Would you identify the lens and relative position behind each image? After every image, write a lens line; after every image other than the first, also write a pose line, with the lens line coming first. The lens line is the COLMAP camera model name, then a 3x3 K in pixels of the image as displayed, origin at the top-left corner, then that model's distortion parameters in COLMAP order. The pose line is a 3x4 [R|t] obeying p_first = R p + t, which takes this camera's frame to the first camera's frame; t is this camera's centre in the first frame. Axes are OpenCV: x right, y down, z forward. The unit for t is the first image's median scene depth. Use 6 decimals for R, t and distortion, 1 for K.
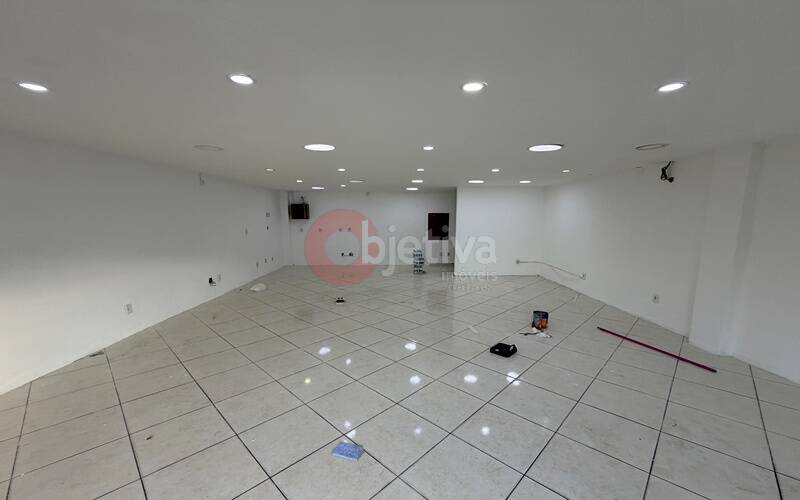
lens RADIAL K [[320.7, 0, 398.8], [0, 320.7, 267.4], [0, 0, 1]] dist [-0.002766, -0.000041]
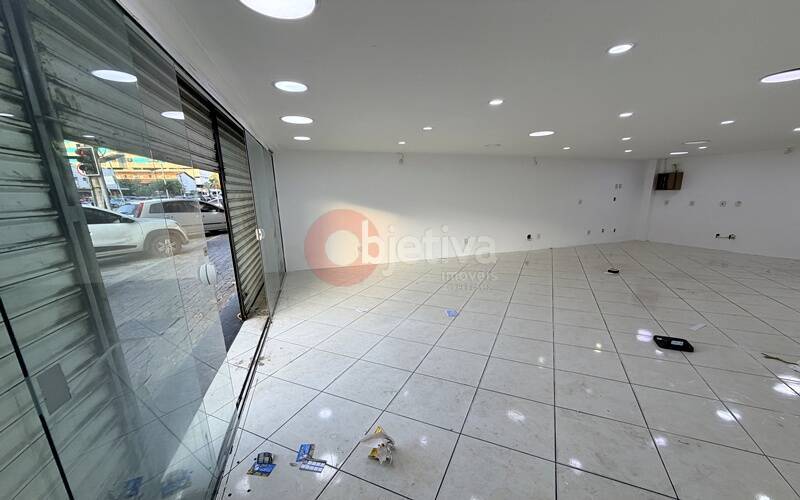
lens RADIAL K [[312.8, 0, 396.0], [0, 312.8, 271.1], [0, 0, 1]] dist [-0.000043, -0.000014]
pose [[0.328880, 0.224834, -0.917217, 0.354259], [-0.132819, 0.972605, 0.190786, 0.003511], [0.934985, 0.059078, 0.349733, 0.002425]]
